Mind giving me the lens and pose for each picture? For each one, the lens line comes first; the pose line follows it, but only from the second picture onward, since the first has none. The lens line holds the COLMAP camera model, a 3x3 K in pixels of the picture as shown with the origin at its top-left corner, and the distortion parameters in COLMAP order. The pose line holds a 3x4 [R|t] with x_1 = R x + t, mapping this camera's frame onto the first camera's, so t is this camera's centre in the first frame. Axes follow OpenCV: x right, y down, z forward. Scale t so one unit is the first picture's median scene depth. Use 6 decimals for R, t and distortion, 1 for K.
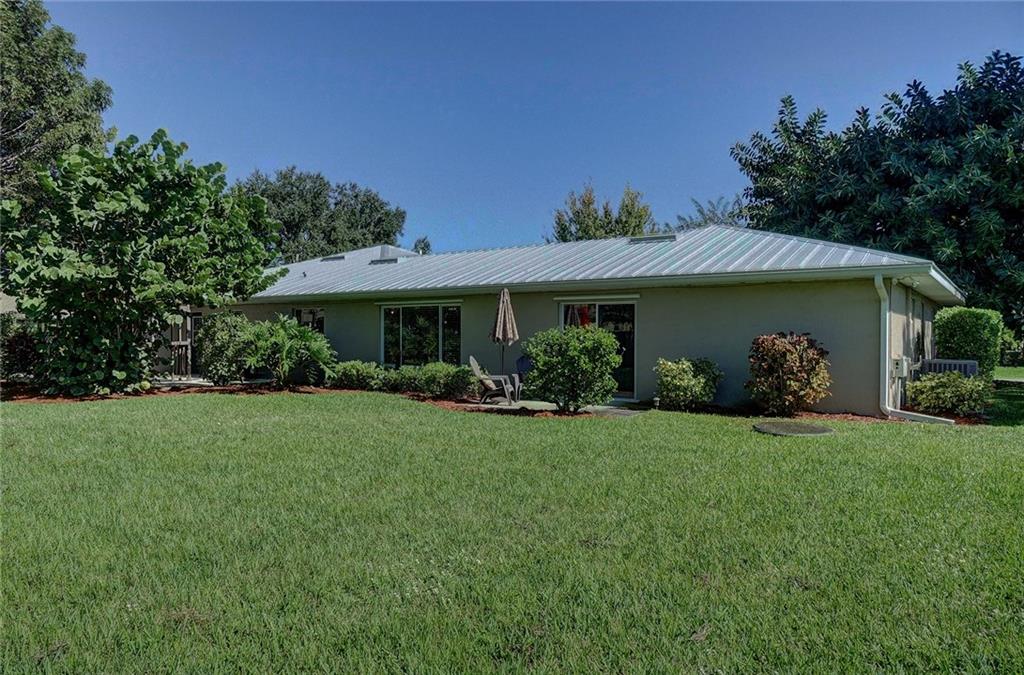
lens RADIAL K [[725.8, 0, 512.0], [0, 725.8, 337.5], [0, 0, 1]] dist [0.000076, -0.003106]
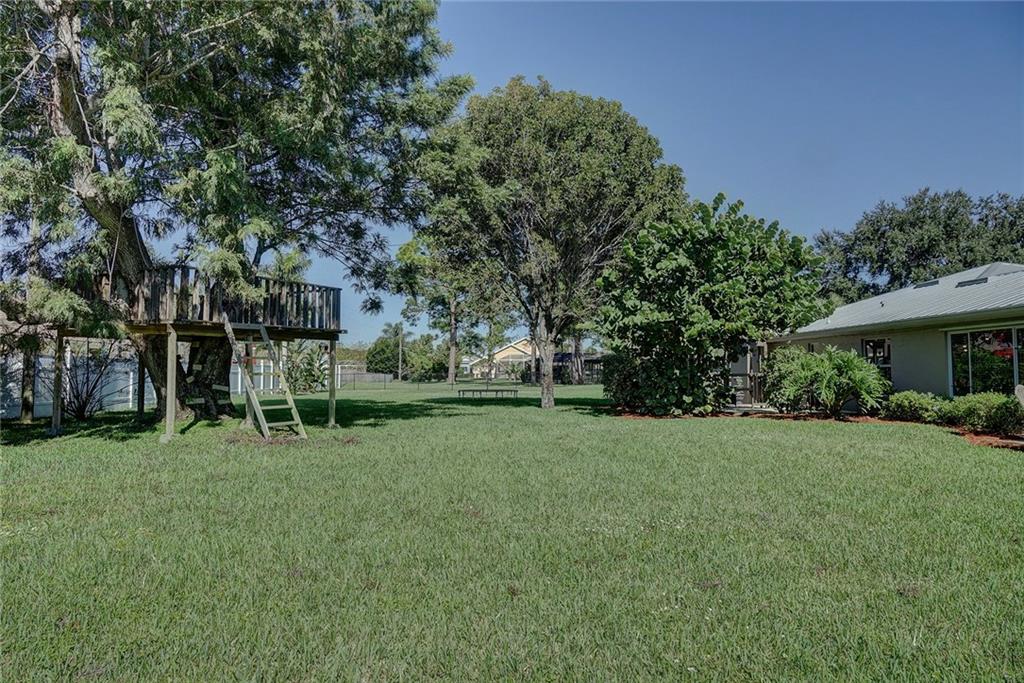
lens RADIAL K [[723.4, 0, 509.9], [0, 723.4, 334.1], [0, 0, 1]] dist [-0.001262, 0.003604]
pose [[0.627034, -0.048961, -0.777451, 0.221943], [0.005781, 0.998288, -0.058205, 0.010954], [0.778970, 0.032002, 0.626244, -0.002192]]
